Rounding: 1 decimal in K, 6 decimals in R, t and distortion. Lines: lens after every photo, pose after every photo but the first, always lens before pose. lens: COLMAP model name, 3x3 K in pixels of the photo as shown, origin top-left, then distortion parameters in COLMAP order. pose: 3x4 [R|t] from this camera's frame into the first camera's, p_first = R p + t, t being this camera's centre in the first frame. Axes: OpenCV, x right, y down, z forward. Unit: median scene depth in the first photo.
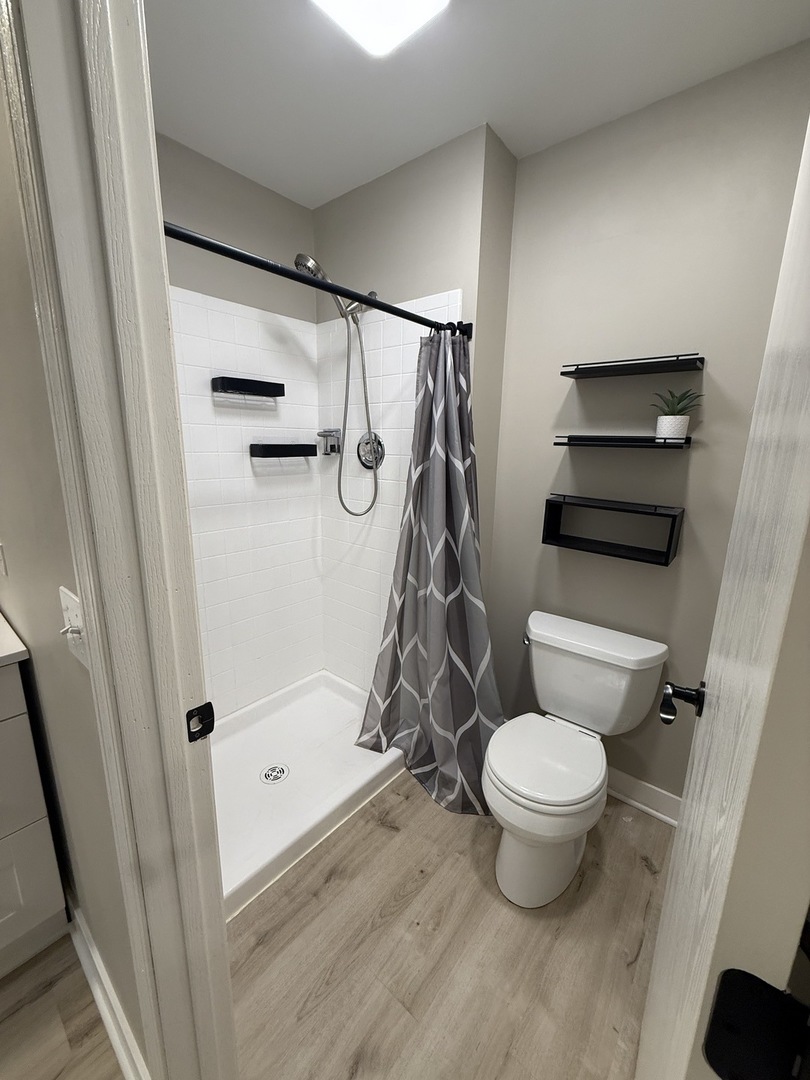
lens RADIAL K [[434.0, 0, 405.0], [0, 434.0, 540.0], [0, 0, 1]] dist [0.007114, 0.000158]
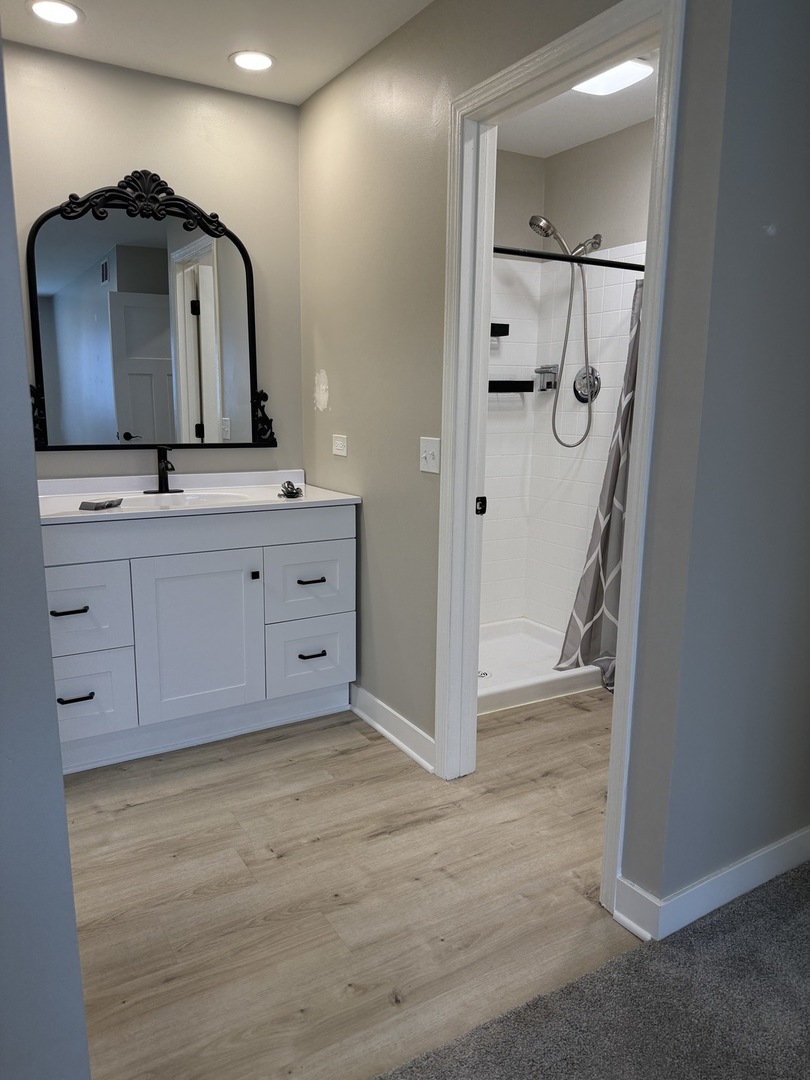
lens RADIAL K [[760.4, 0, 401.4], [0, 760.4, 545.8], [0, 0, 1]] dist [0.095326, -0.138613]
pose [[0.945348, 0.055203, -0.321355, 0.112445], [-0.066952, 0.997427, -0.025617, 0.256169], [0.319114, 0.045733, 0.946612, -0.859555]]
